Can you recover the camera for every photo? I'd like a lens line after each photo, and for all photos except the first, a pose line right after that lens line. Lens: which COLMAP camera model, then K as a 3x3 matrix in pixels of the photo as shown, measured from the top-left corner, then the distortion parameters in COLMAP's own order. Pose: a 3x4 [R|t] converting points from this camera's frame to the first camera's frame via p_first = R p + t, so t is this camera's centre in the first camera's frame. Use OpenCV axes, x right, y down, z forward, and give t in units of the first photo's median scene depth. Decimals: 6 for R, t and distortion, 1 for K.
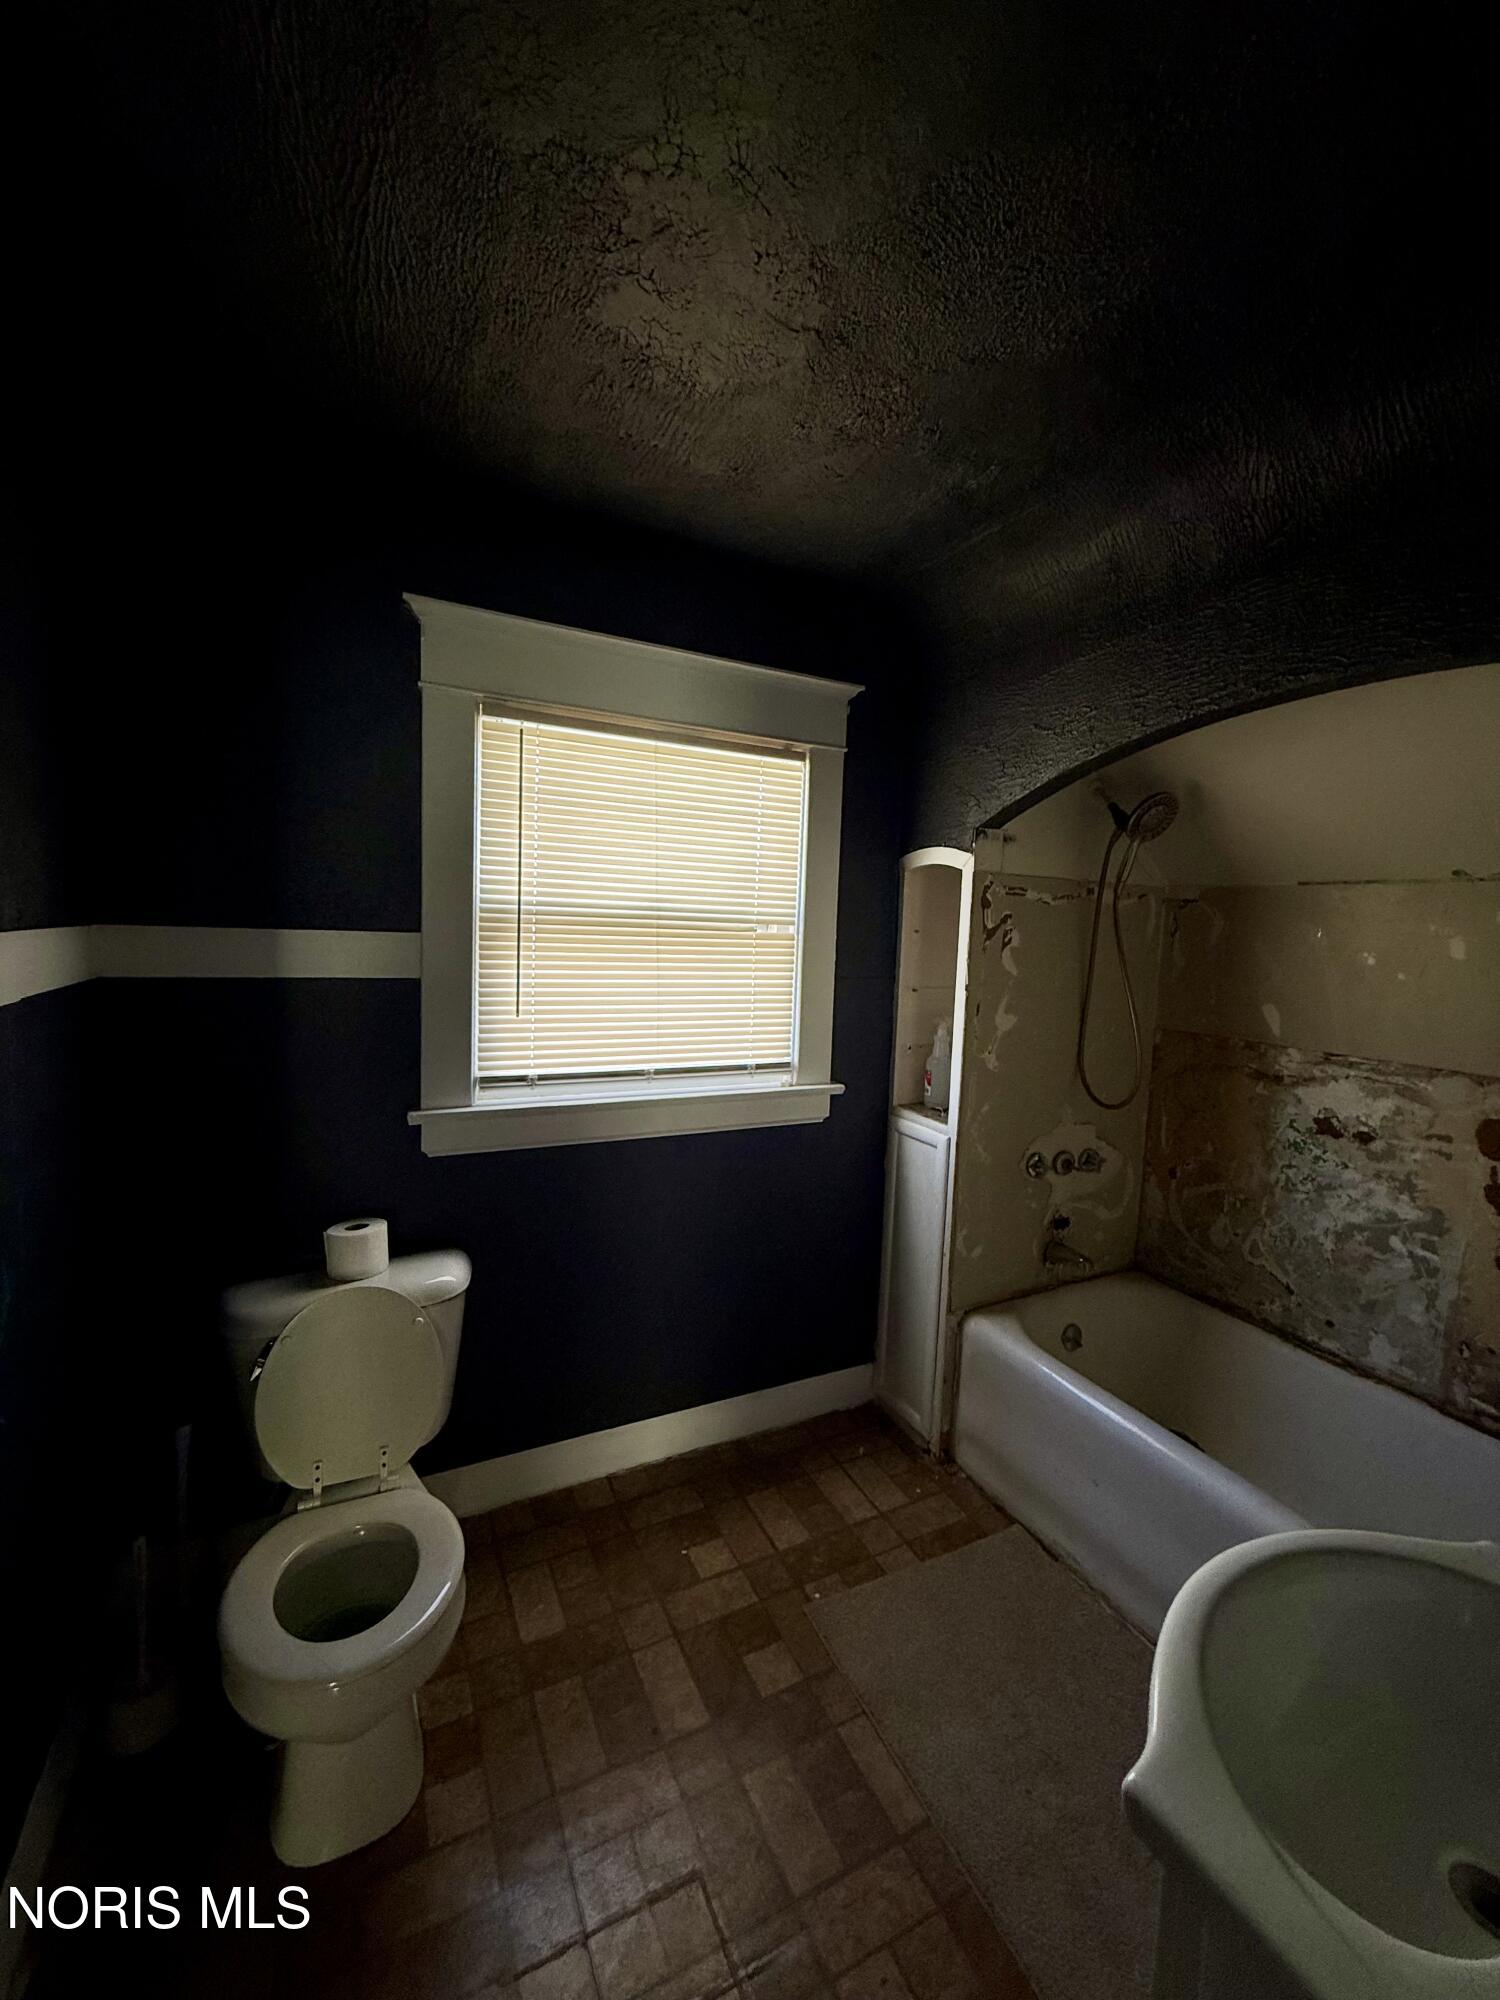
lens RADIAL K [[794.5, 0, 747.4], [0, 794.5, 991.9], [0, 0, 1]] dist [-0.006125, 0.000872]
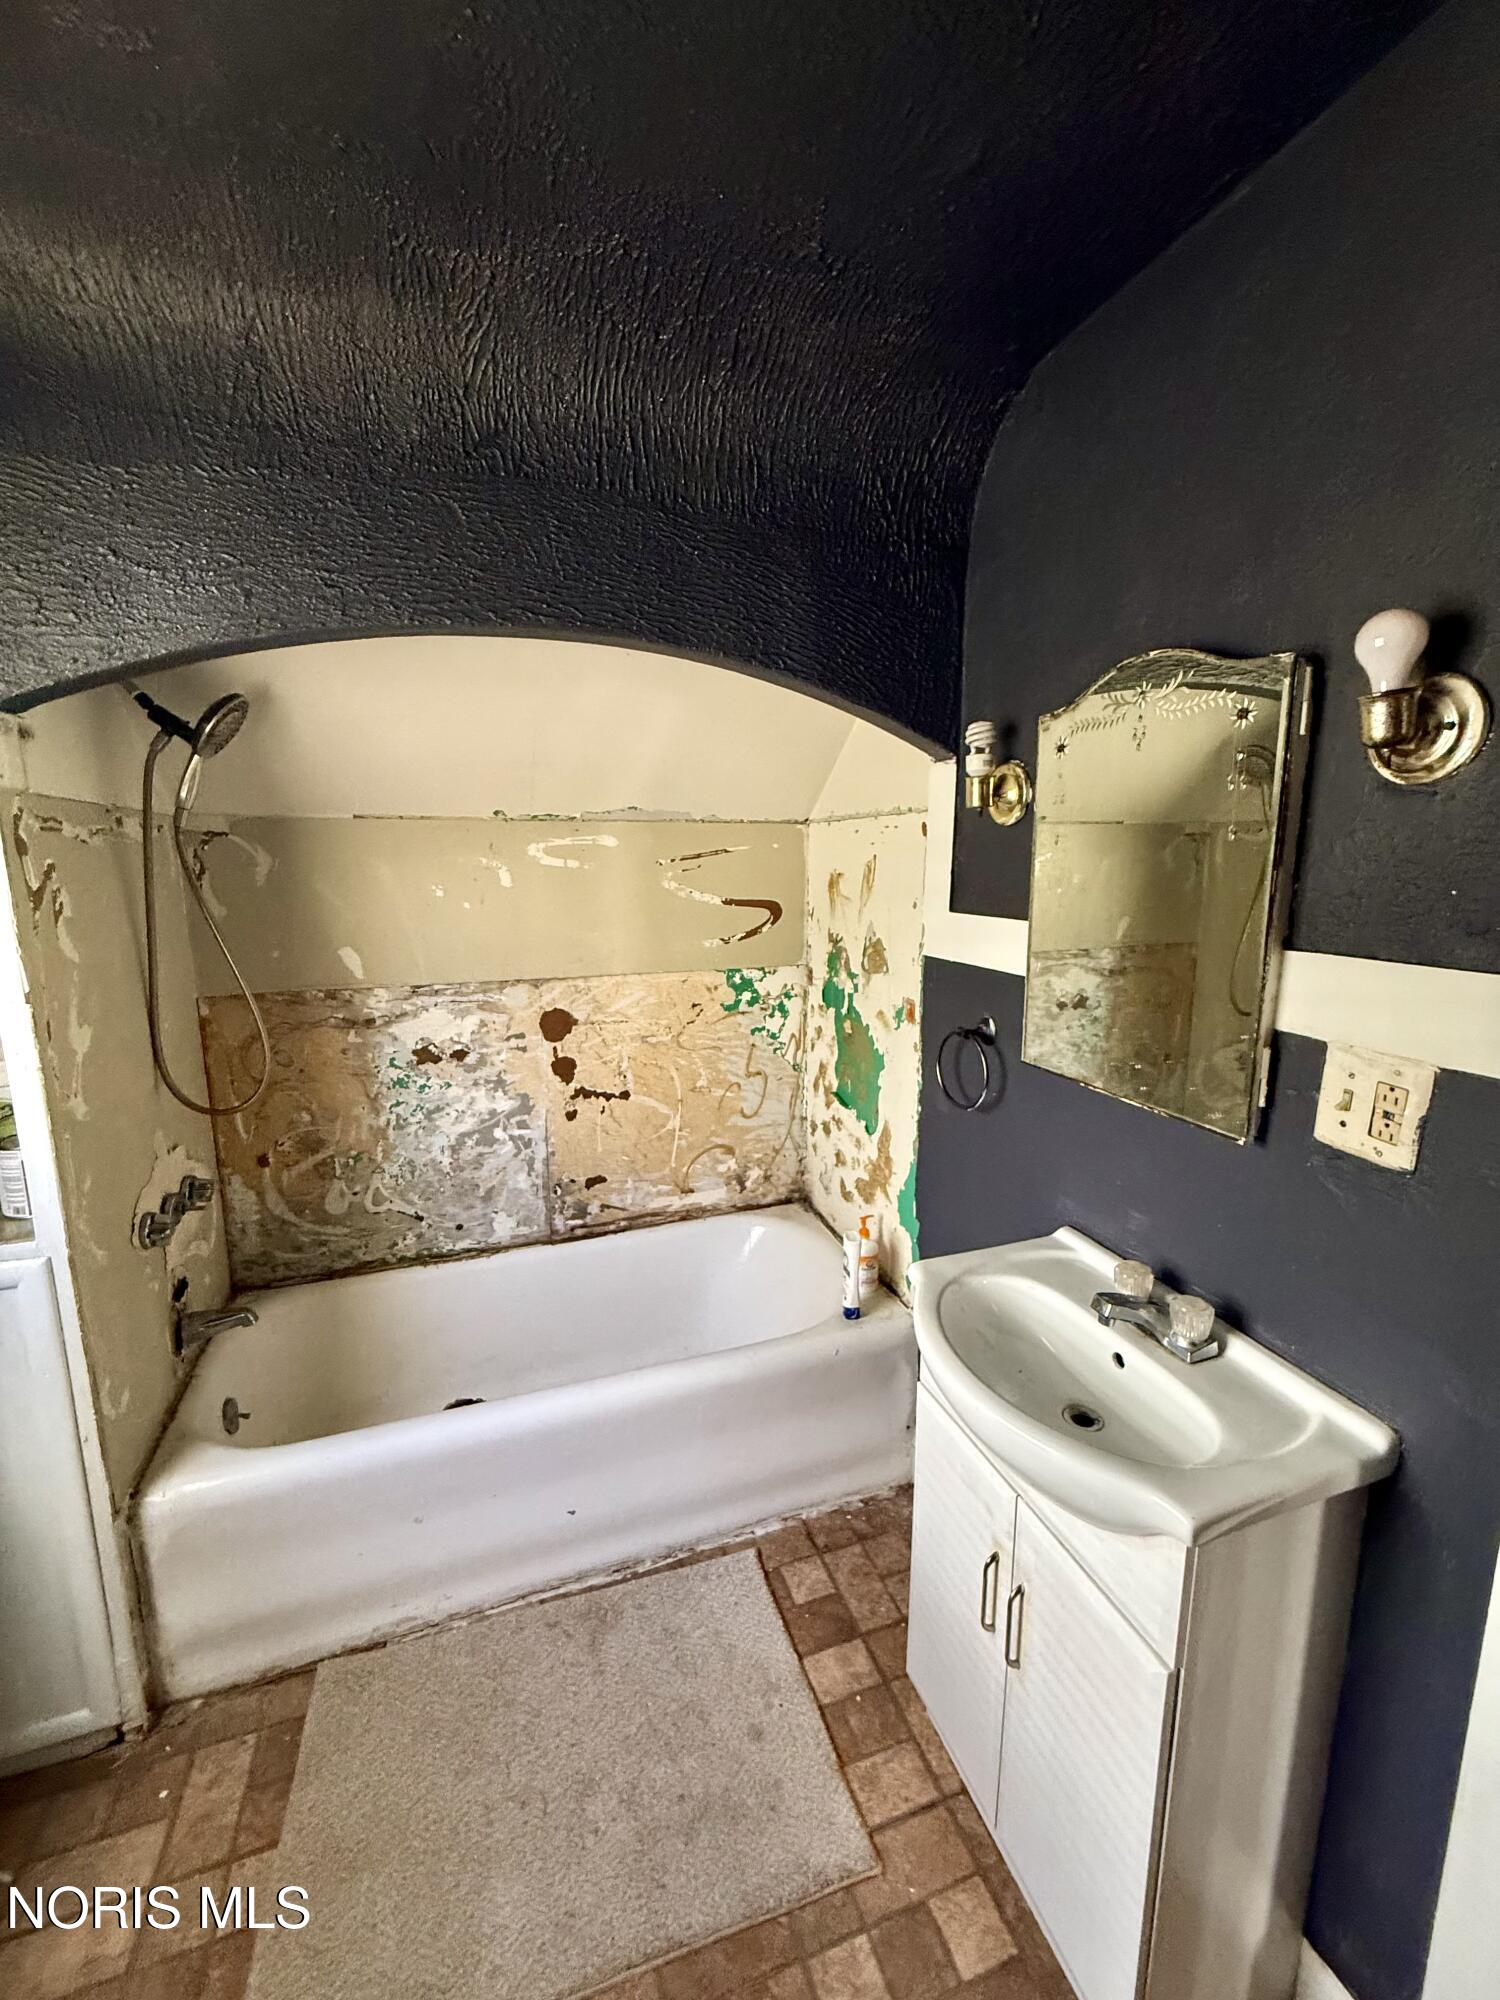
lens RADIAL K [[794.5, 0, 753.5], [0, 794.5, 991.9], [0, 0, 1]] dist [-0.006125, 0.000872]
pose [[0.118698, -0.202991, 0.971959, -0.235854], [0.094453, 0.976749, 0.192457, -0.078014], [-0.988428, 0.068960, 0.135111, 0.462397]]
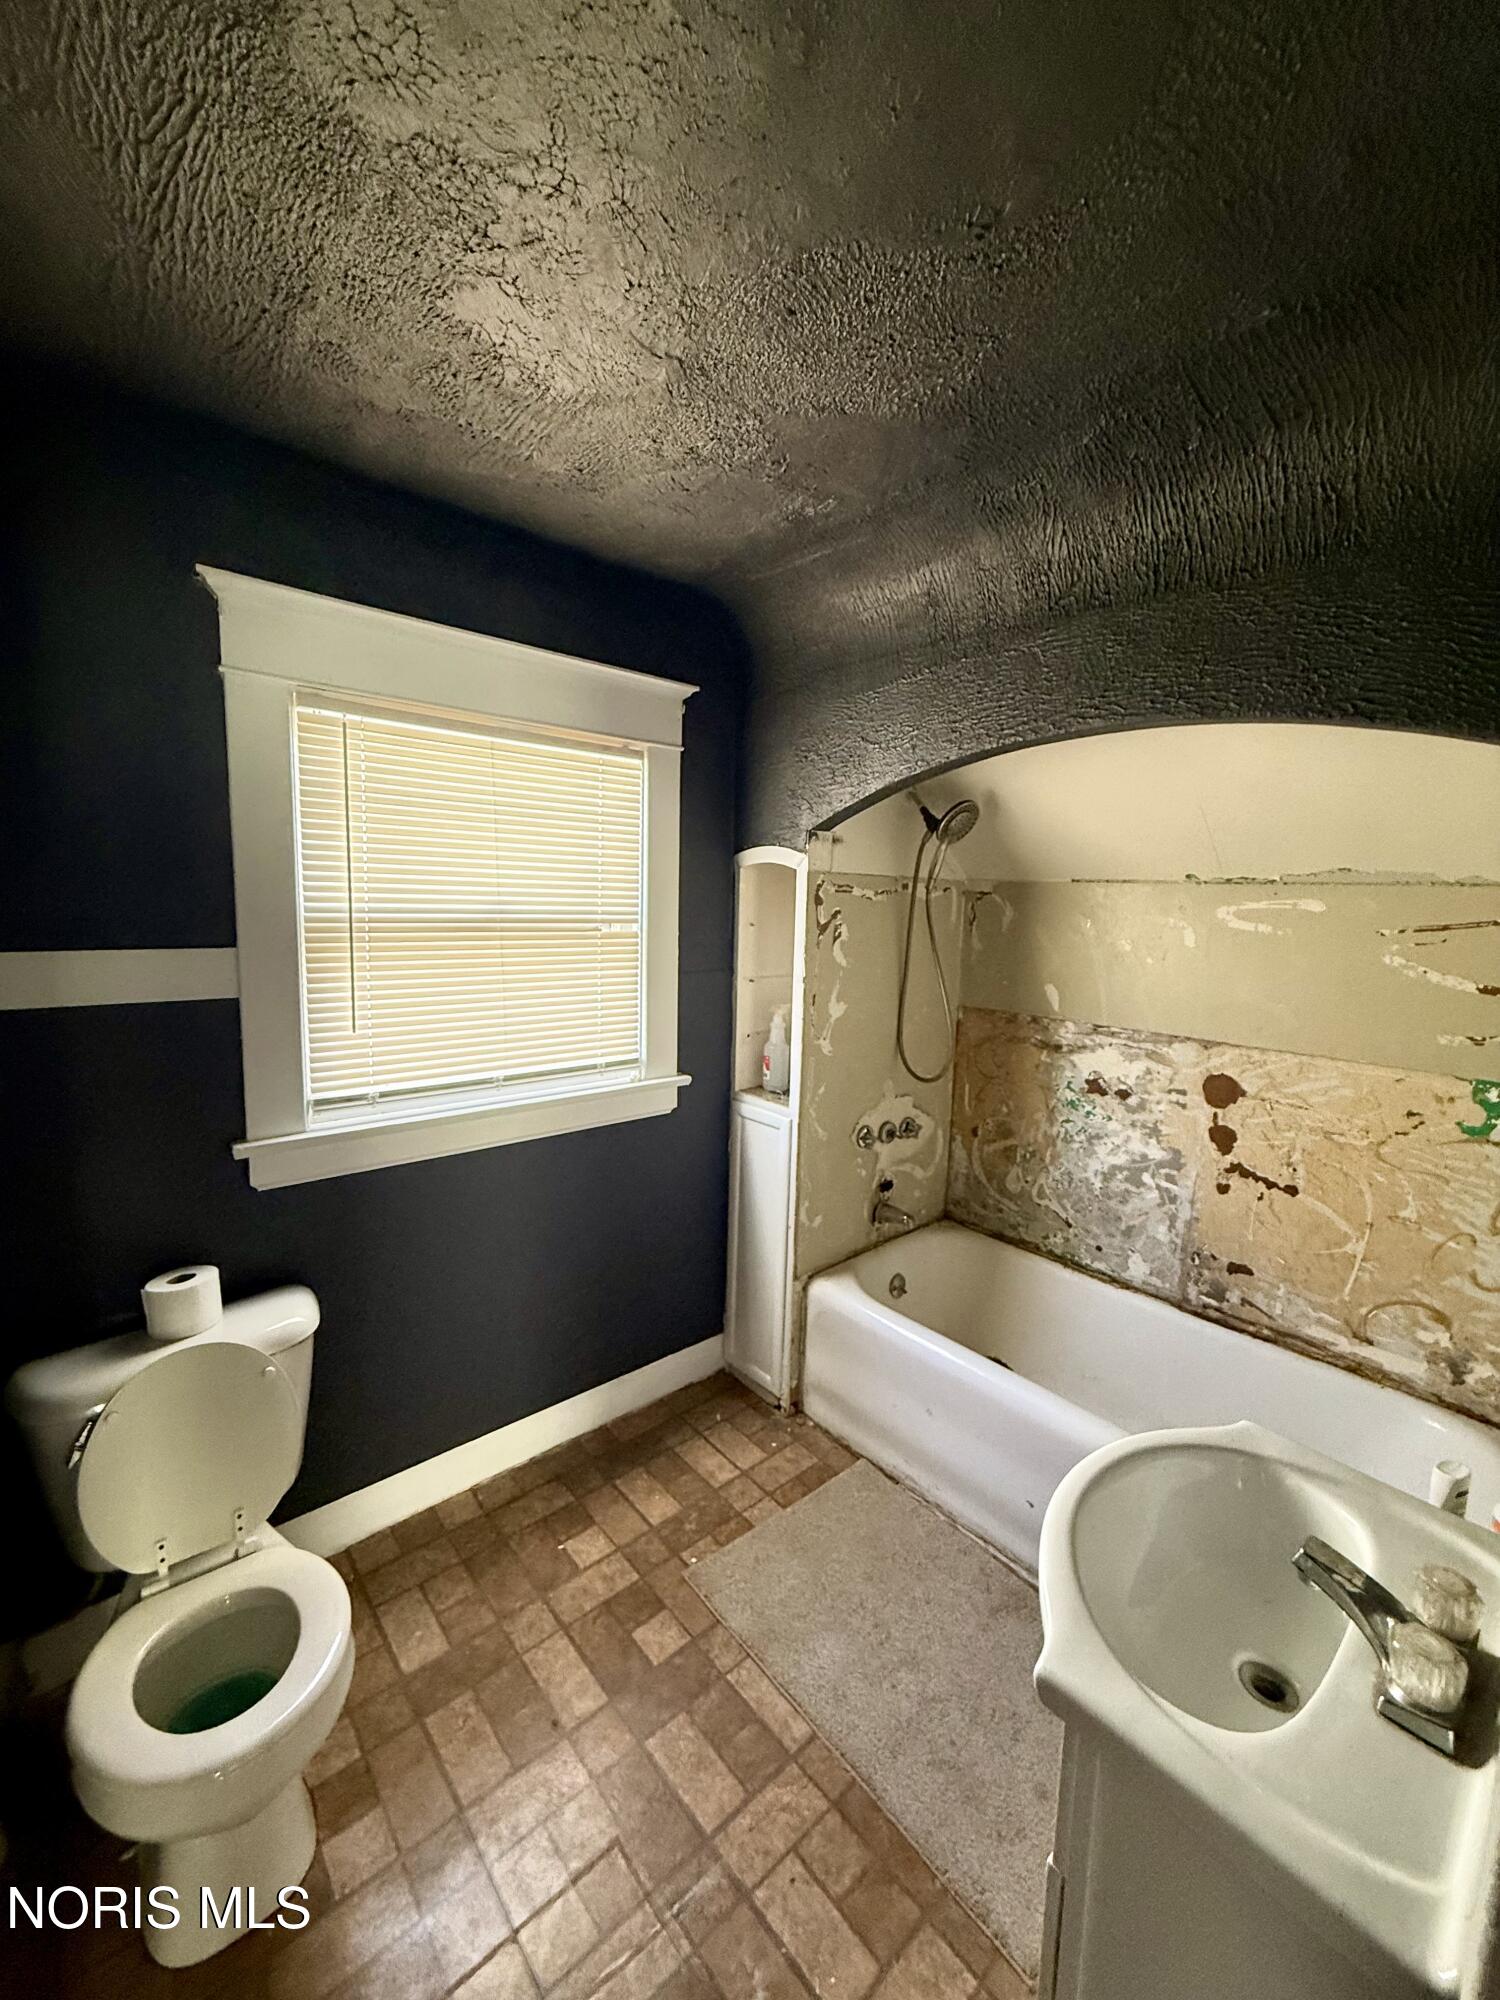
lens RADIAL K [[794.5, 0, 749.8], [0, 794.5, 992.6], [0, 0, 1]] dist [-0.006125, 0.000872]
pose [[0.967166, -0.040666, 0.250870, -0.071455], [0.029638, 0.998427, 0.047584, -0.047039], [-0.252411, -0.038587, 0.966851, -0.020431]]
